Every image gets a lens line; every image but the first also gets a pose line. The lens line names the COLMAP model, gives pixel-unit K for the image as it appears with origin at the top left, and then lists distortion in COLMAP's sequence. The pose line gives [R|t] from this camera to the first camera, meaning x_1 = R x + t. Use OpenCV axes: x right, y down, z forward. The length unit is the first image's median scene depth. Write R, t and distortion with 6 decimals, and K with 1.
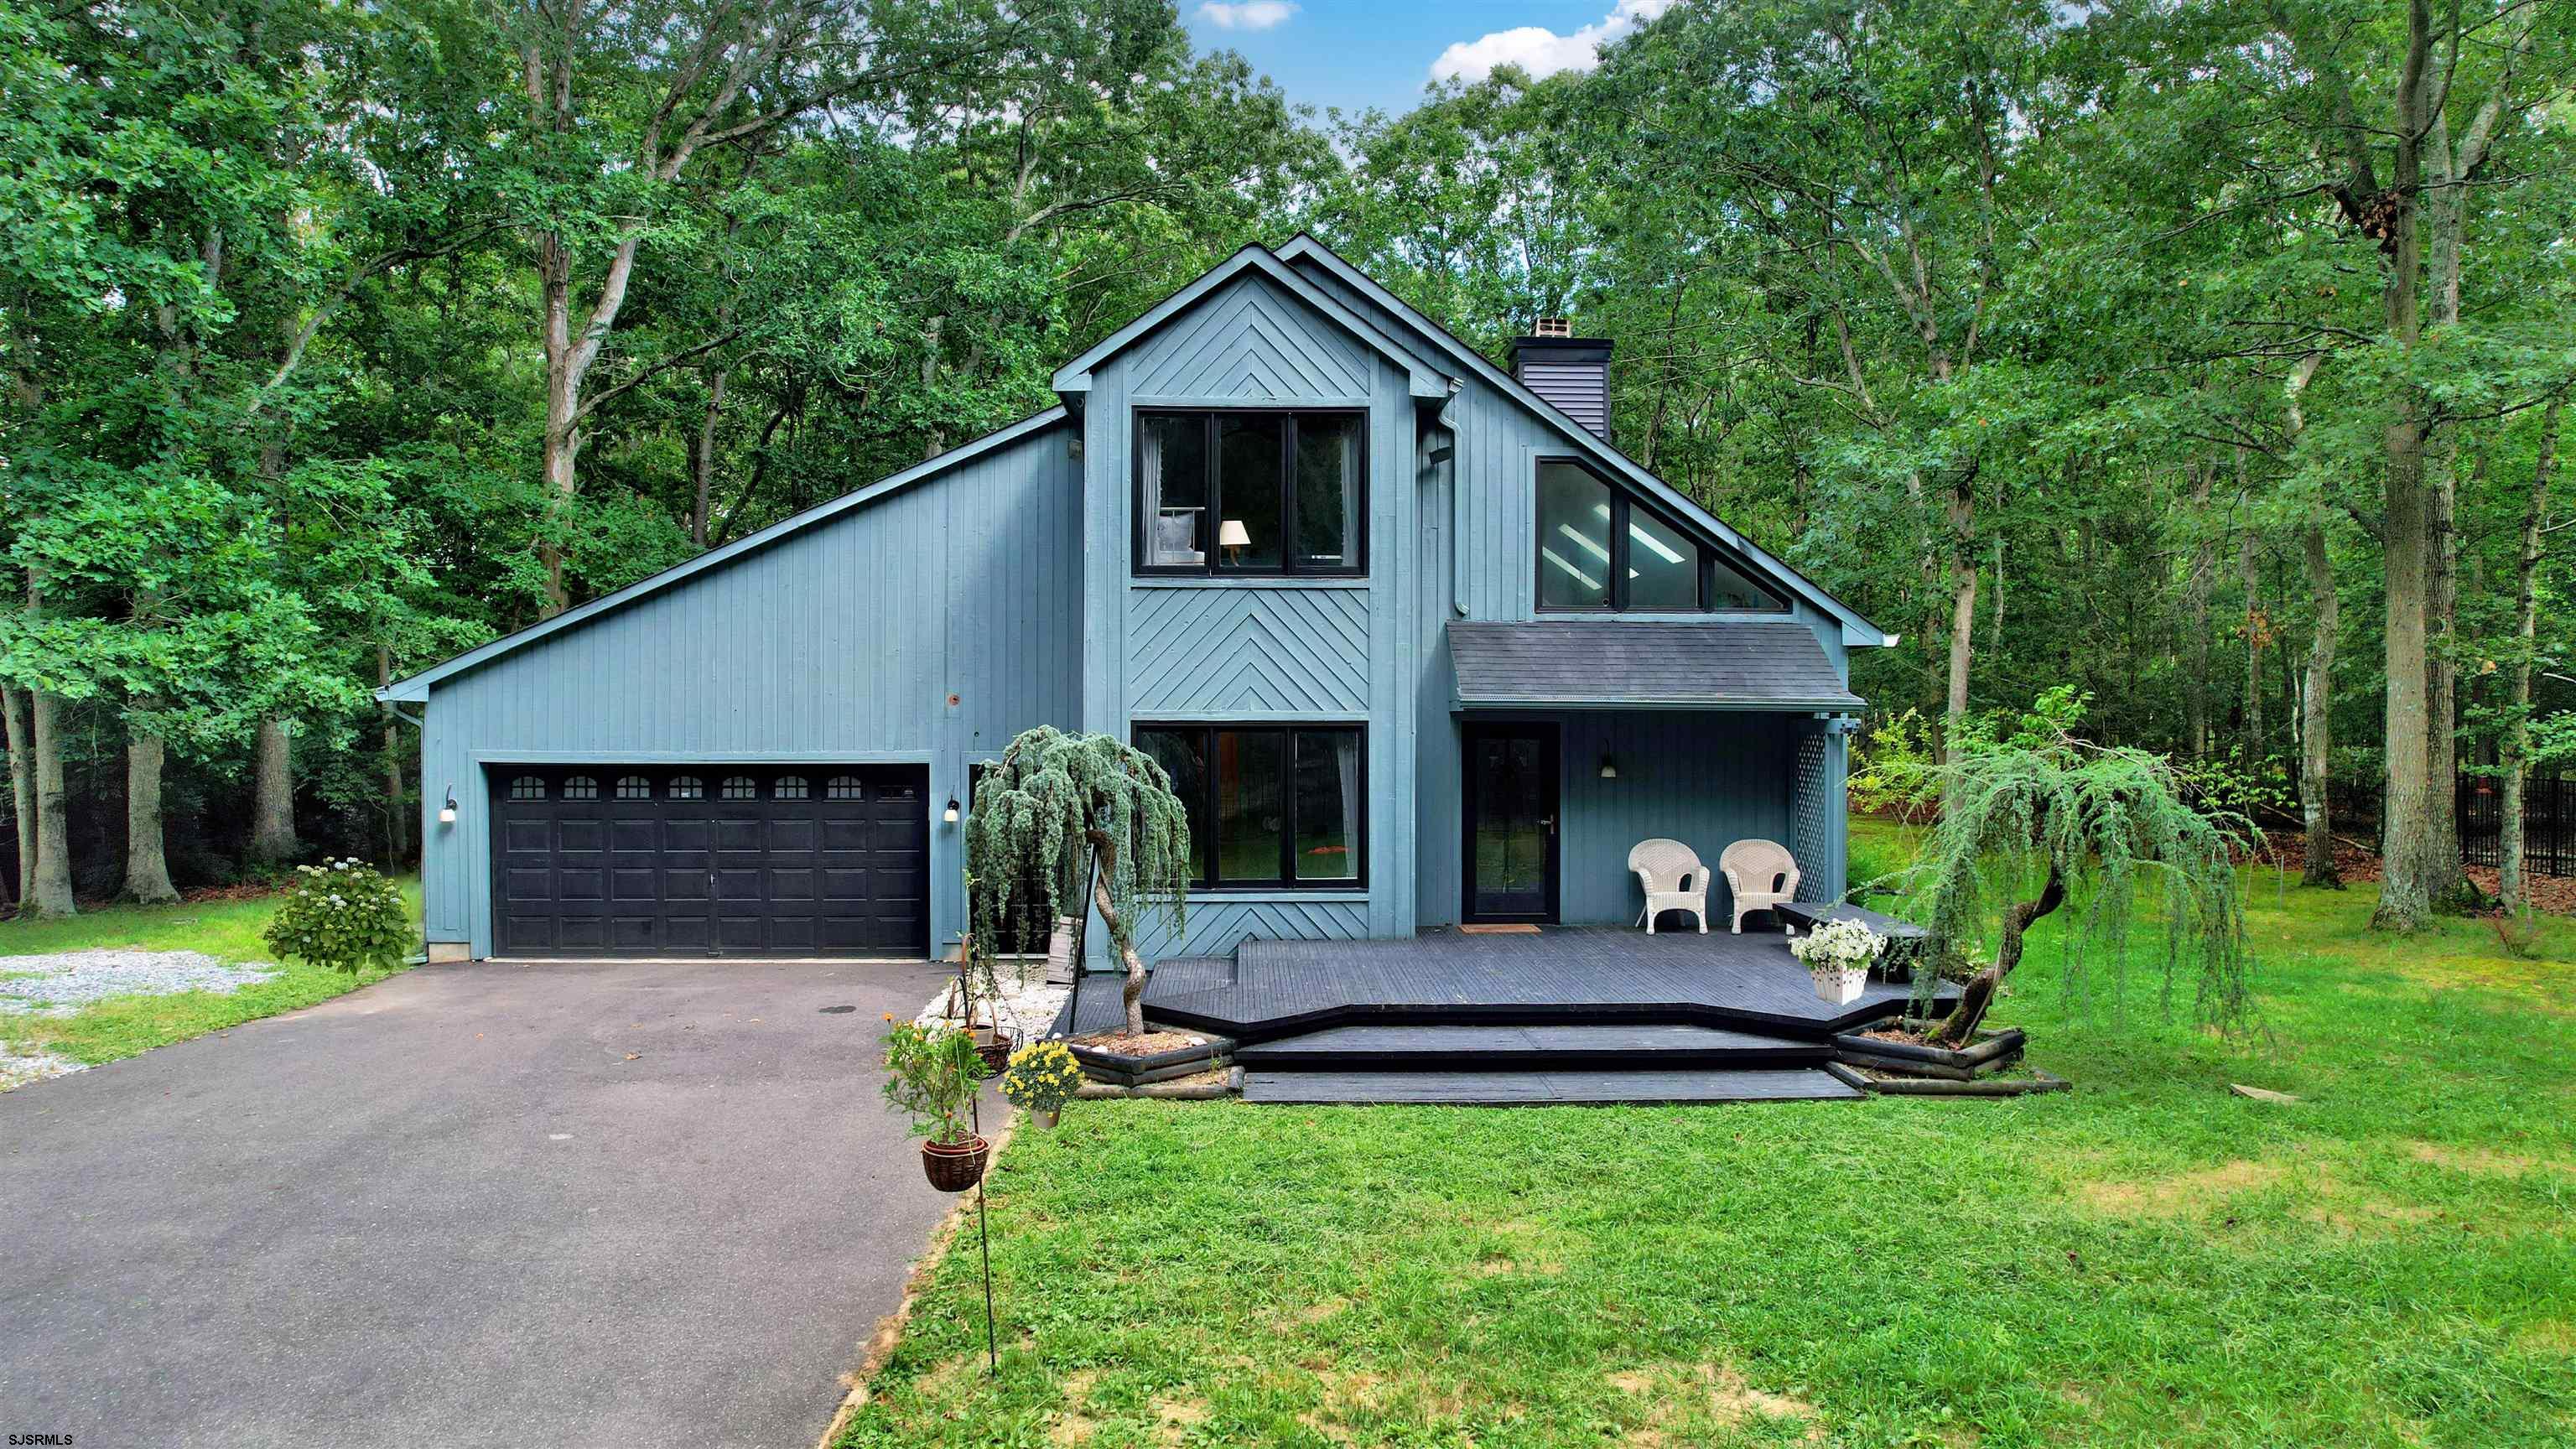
lens RADIAL K [[1673.2, 0, 1288.0], [0, 1673.2, 724.5], [0, 0, 1]] dist [-0.001873, -0.001005]
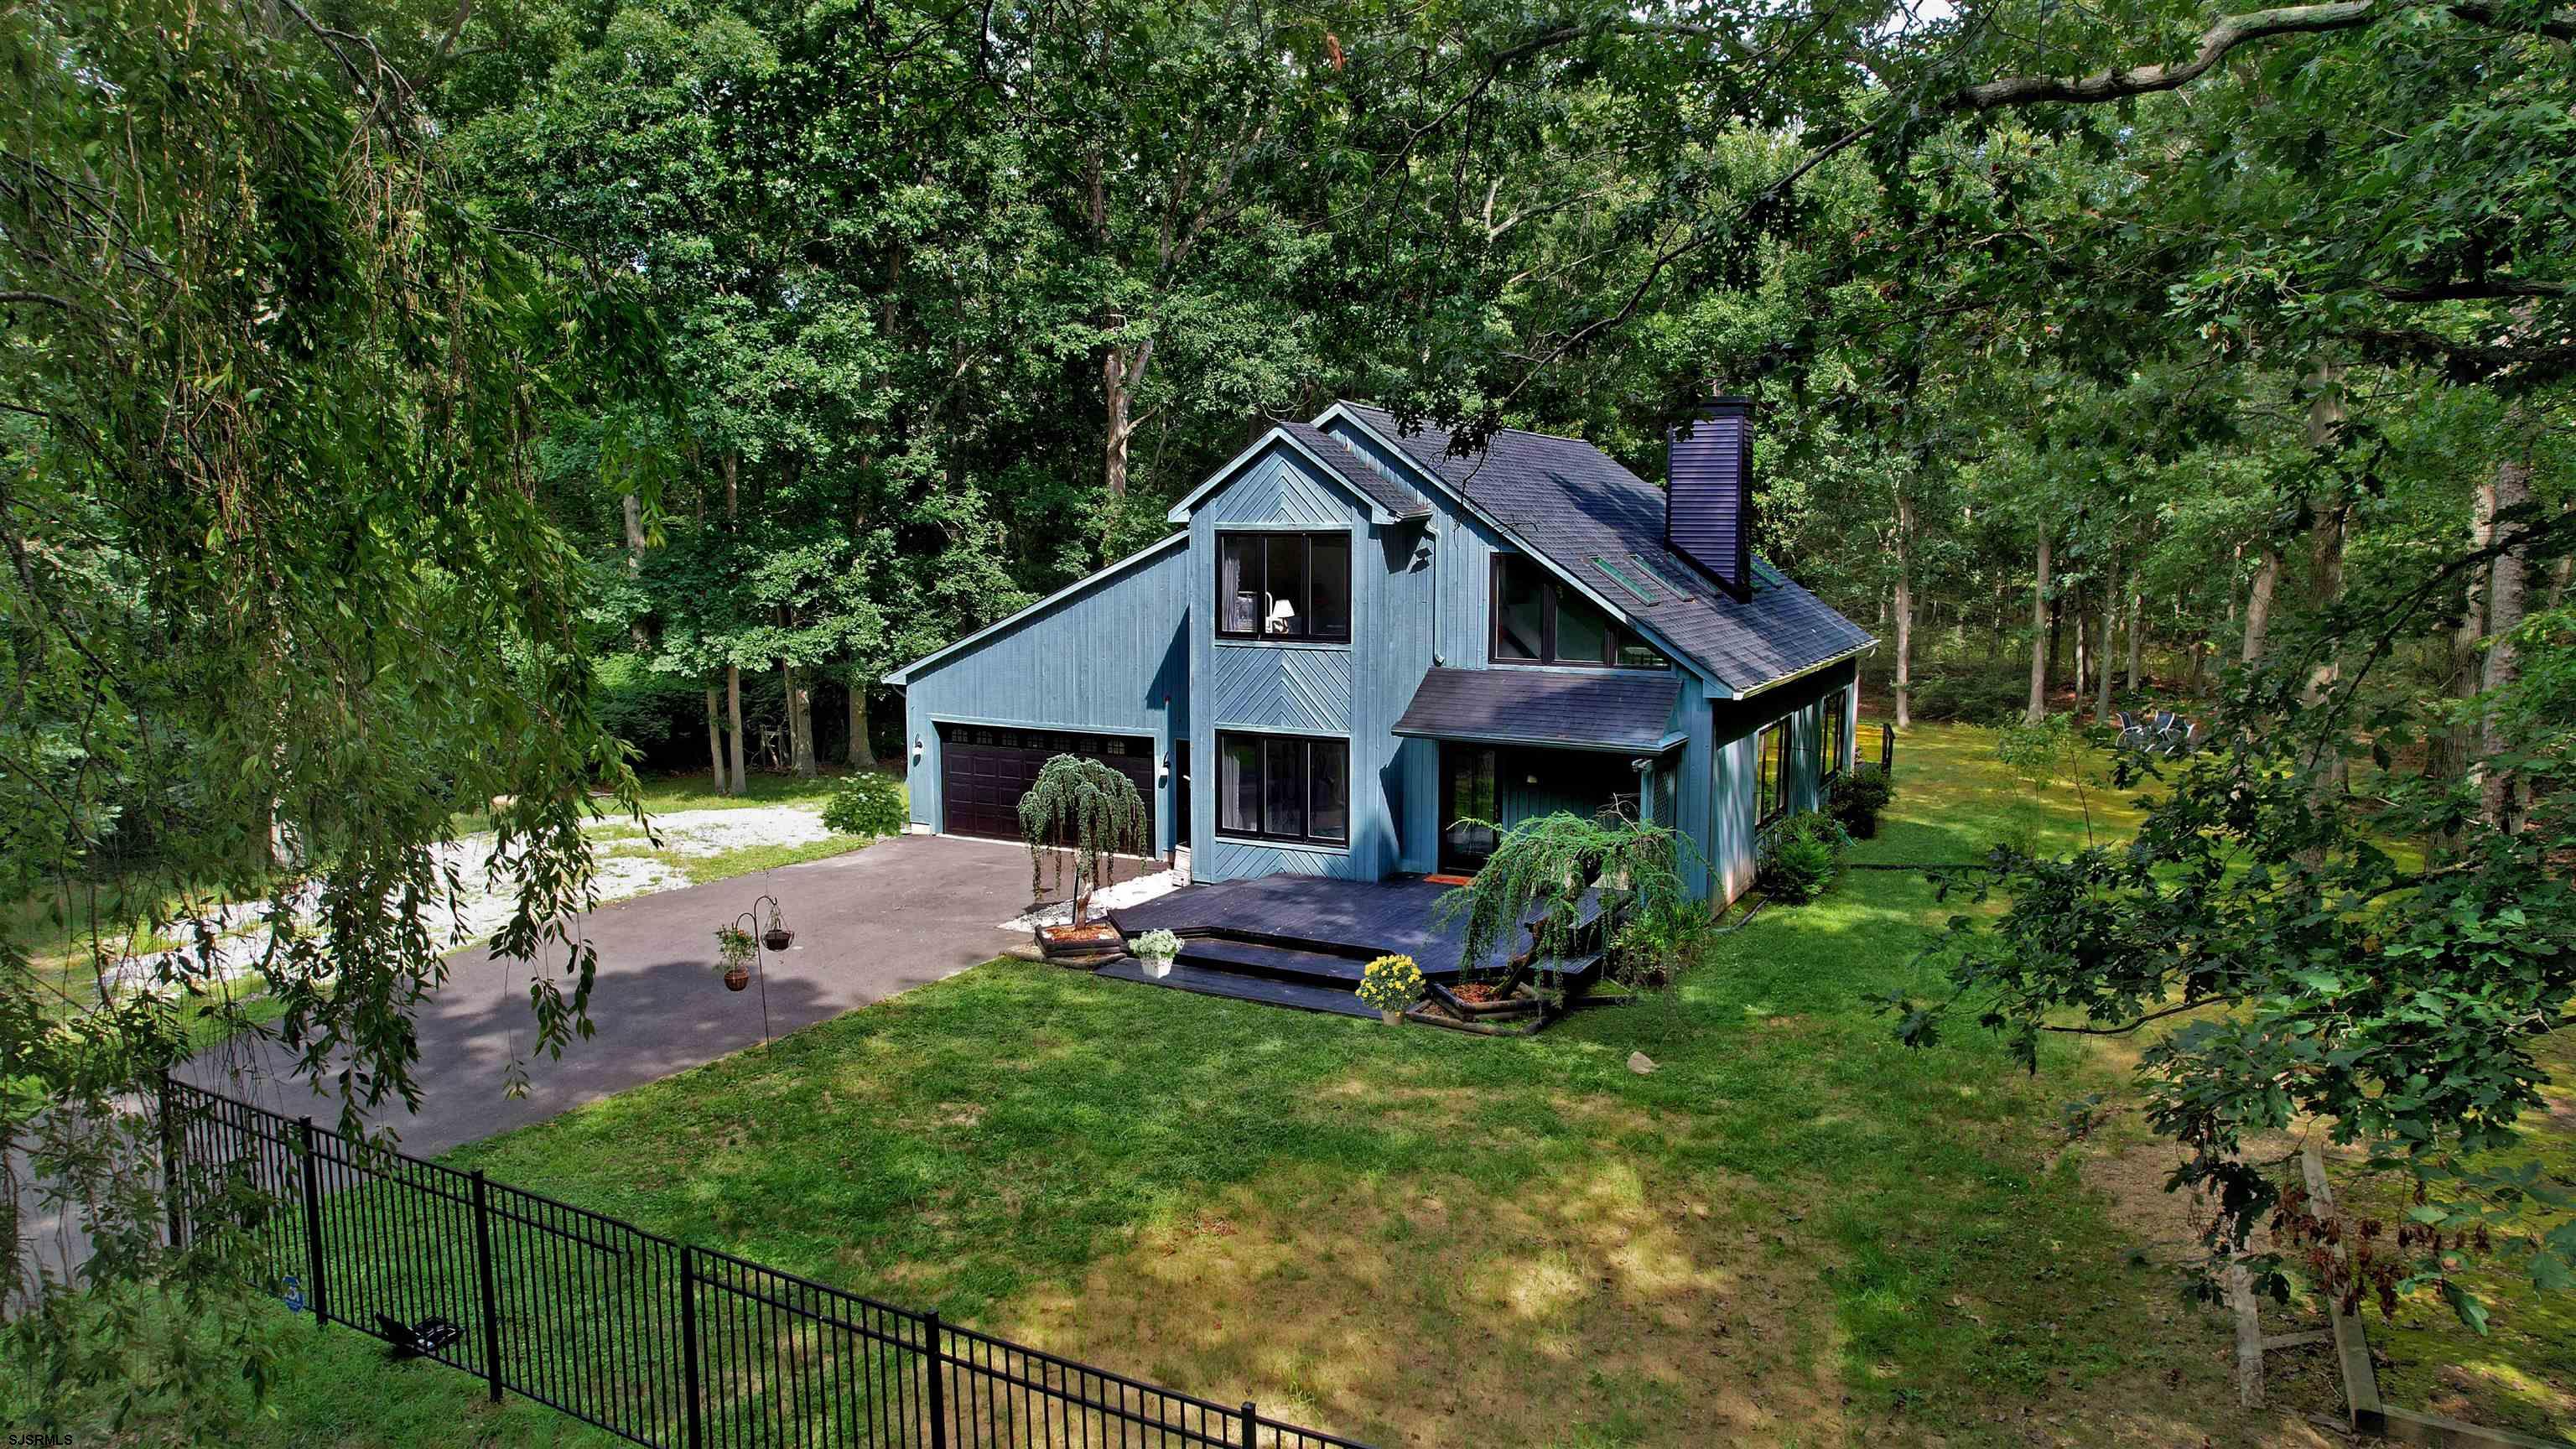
lens RADIAL K [[1602.2, 0, 1288.0], [0, 1602.2, 724.5], [0, 0, 1]] dist [-0.000393, -0.000252]
pose [[0.886260, 0.054109, -0.460016, 0.653207], [-0.006227, 0.994455, 0.104975, -0.163863], [0.463146, -0.090170, 0.881683, -0.298762]]
